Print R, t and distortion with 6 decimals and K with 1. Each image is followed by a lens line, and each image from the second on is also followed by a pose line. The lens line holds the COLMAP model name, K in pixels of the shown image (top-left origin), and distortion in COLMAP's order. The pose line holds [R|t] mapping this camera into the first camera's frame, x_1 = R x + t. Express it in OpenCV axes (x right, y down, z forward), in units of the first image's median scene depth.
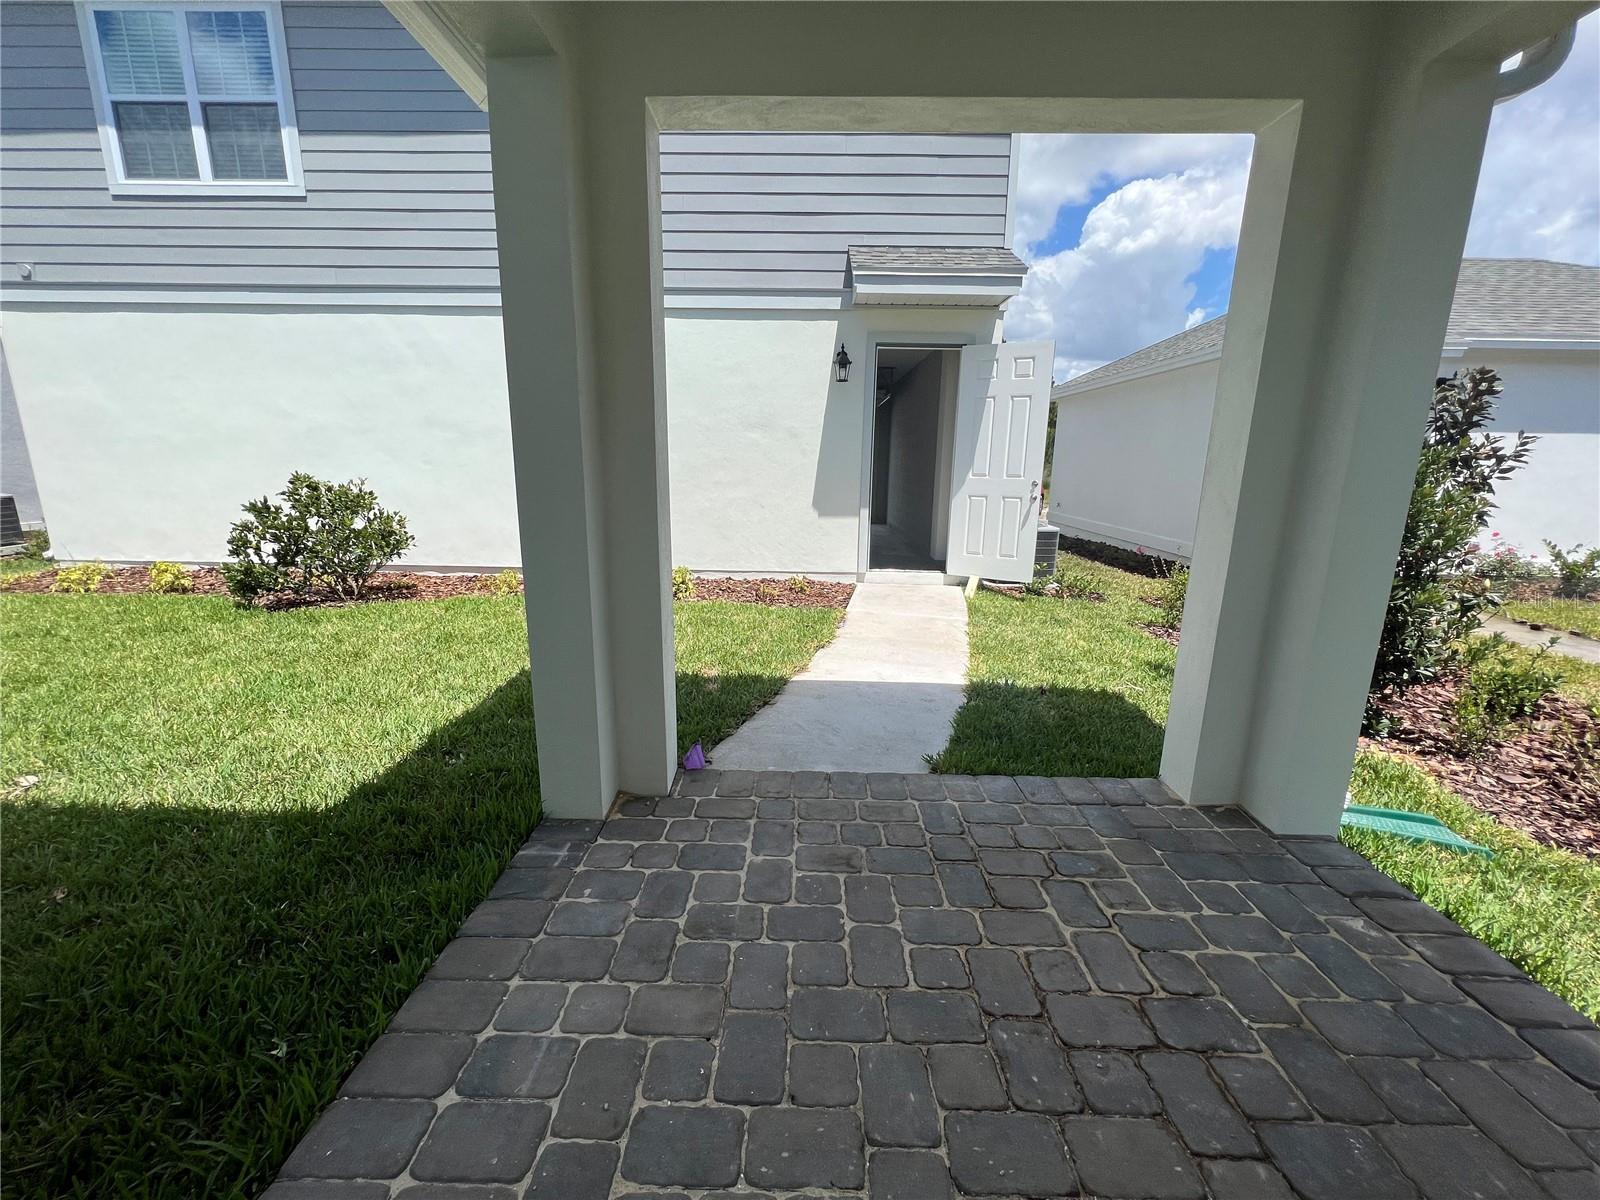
lens RADIAL K [[640.8, 0, 794.4], [0, 640.8, 596.7], [0, 0, 1]] dist [-0.003867, 0.001076]
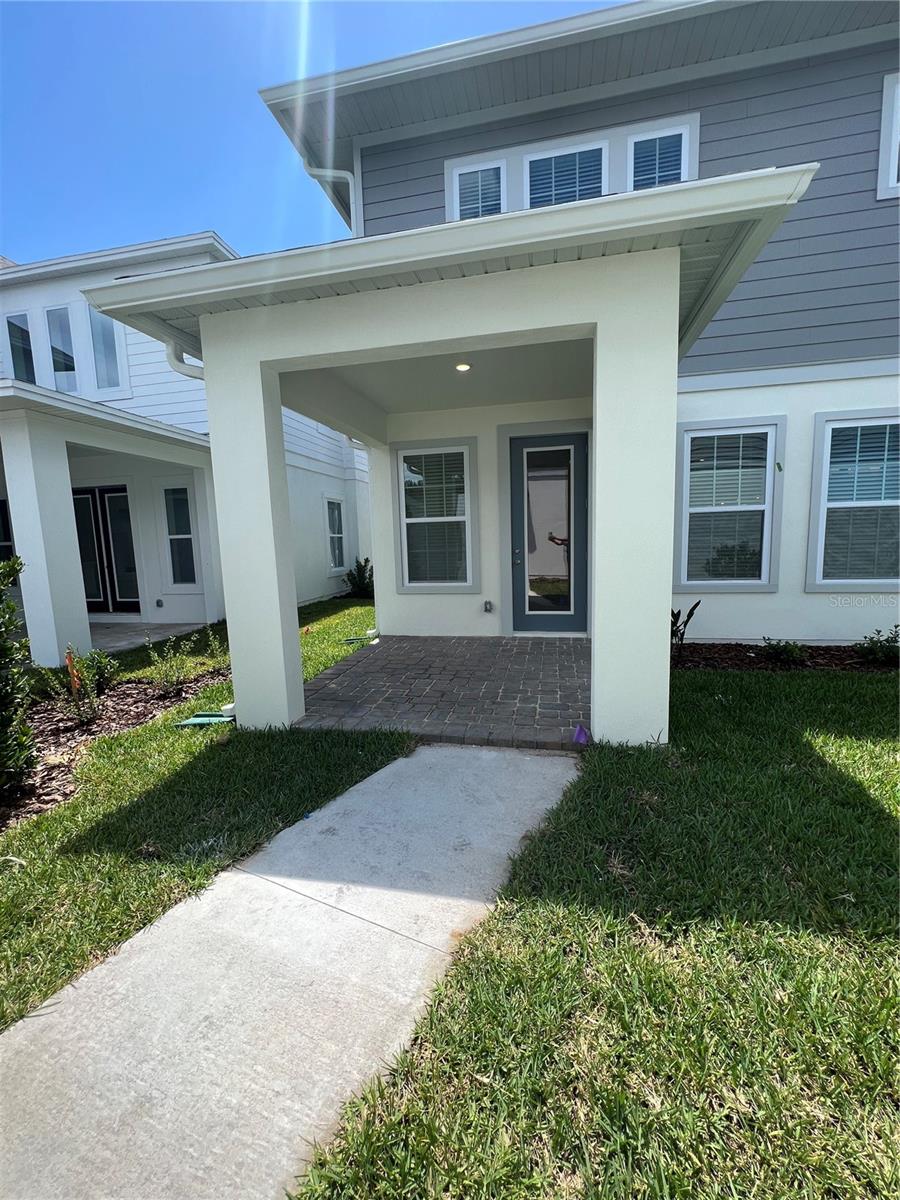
lens RADIAL K [[481.4, 0, 453.1], [0, 481.4, 595.4], [0, 0, 1]] dist [-0.001460, 0.000643]
pose [[-0.982770, -0.006716, 0.184713, -0.083312], [0.054662, 0.944079, 0.325157, -0.487033], [-0.176567, 0.329651, -0.927445, 2.311284]]
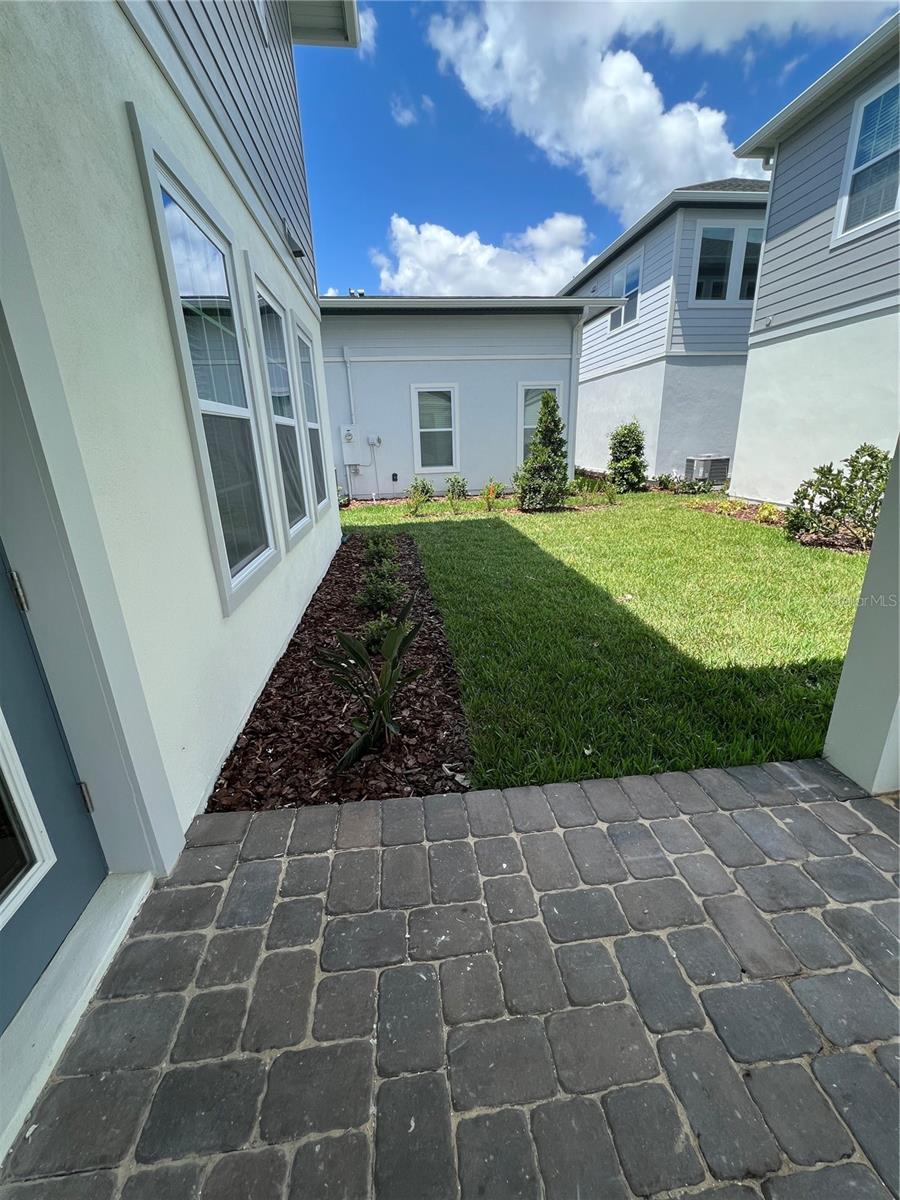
lens RADIAL K [[480.6, 0, 452.2], [0, 480.6, 596.3], [0, 0, 1]] dist [-0.003867, 0.001076]
pose [[0.131051, 0.292195, -0.947337, 0.253497], [-0.176716, 0.947160, 0.267694, -0.040240], [0.975498, 0.132327, 0.175762, 0.170086]]
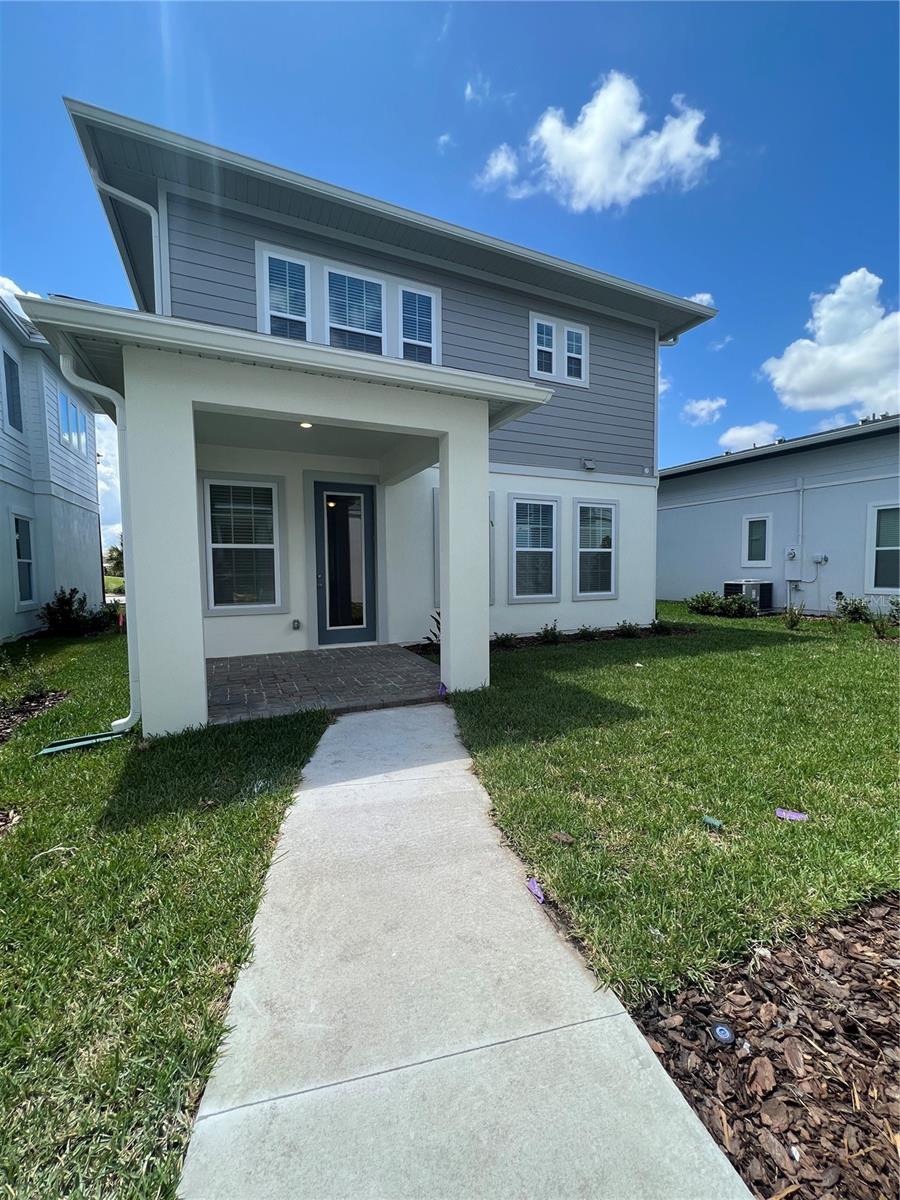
lens RADIAL K [[481.4, 0, 453.1], [0, 481.4, 595.4], [0, 0, 1]] dist [-0.001460, 0.000643]
pose [[-0.899078, 0.018320, -0.437405, 0.627939], [-0.096139, 0.966473, 0.238092, -0.540677], [0.427102, 0.256115, -0.867173, 2.802555]]
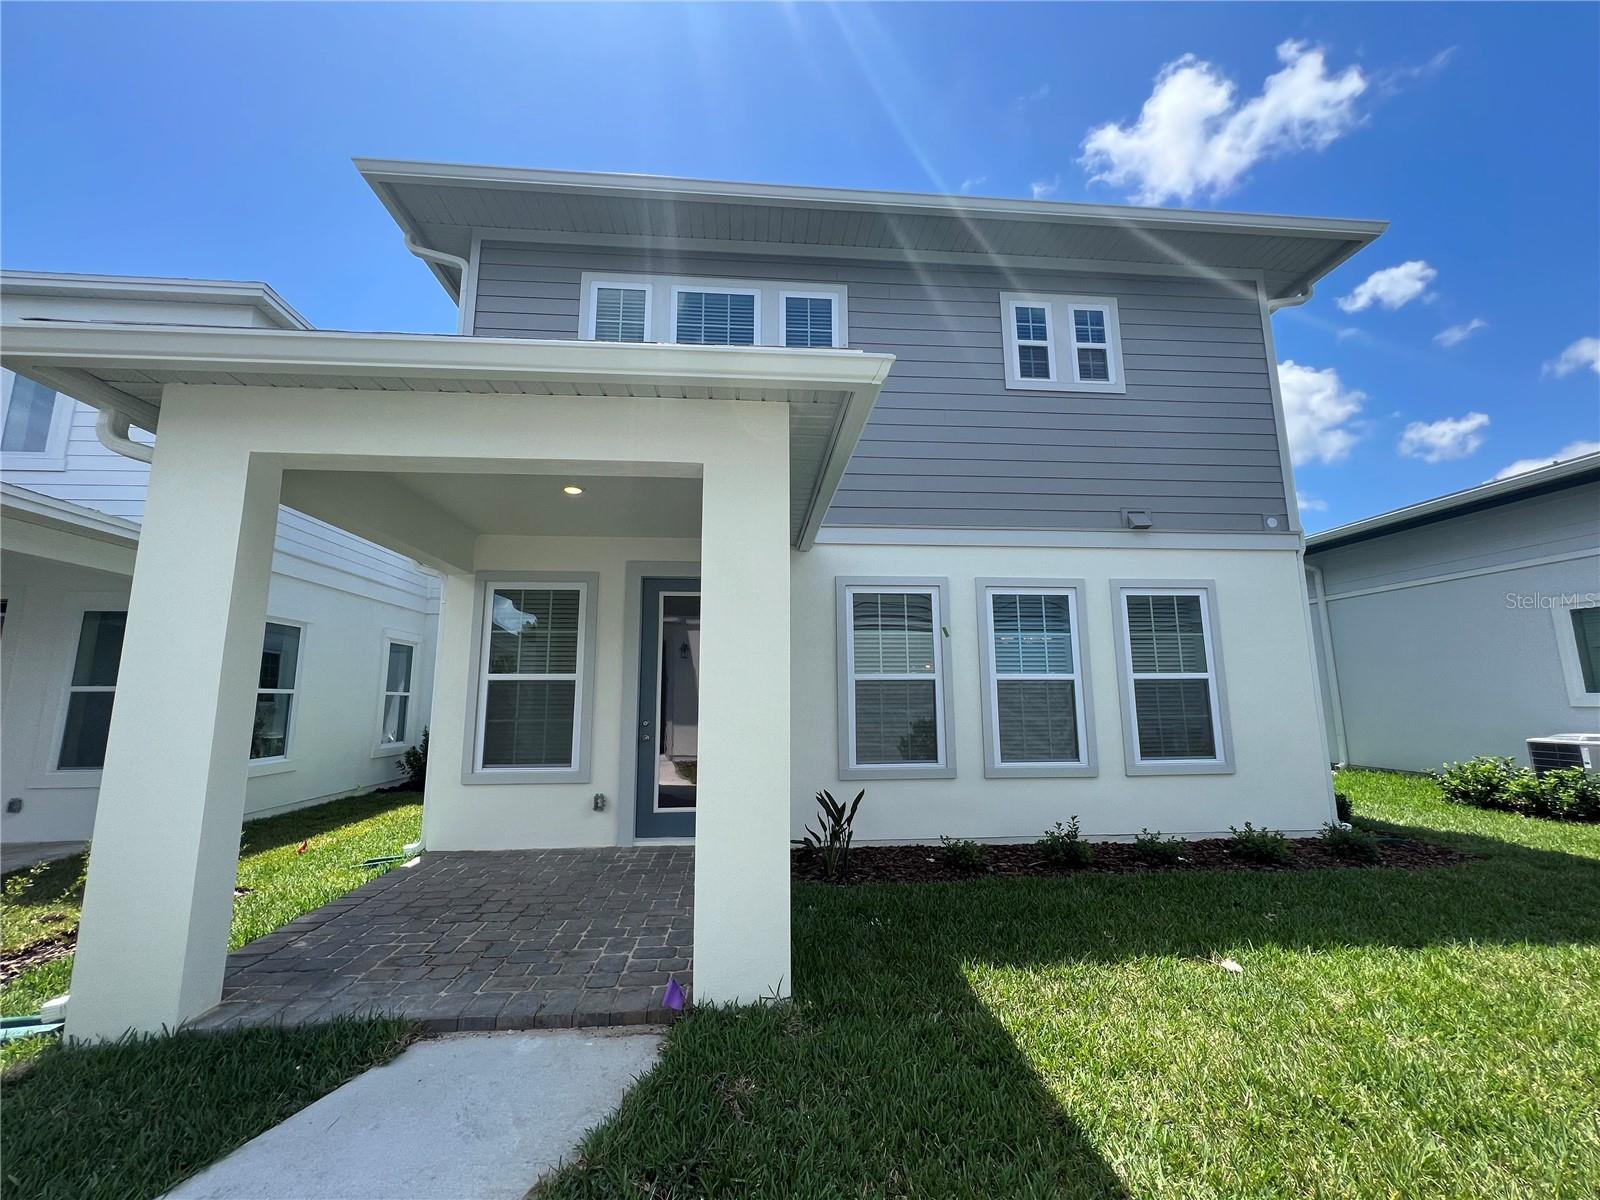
lens RADIAL K [[641.9, 0, 794.5], [0, 641.9, 596.5], [0, 0, 1]] dist [-0.001460, 0.000643]
pose [[-0.995017, -0.024839, -0.096567, -0.271705], [-0.029928, 0.998219, 0.051610, -0.506315], [0.095113, 0.054243, -0.993988, 2.346183]]
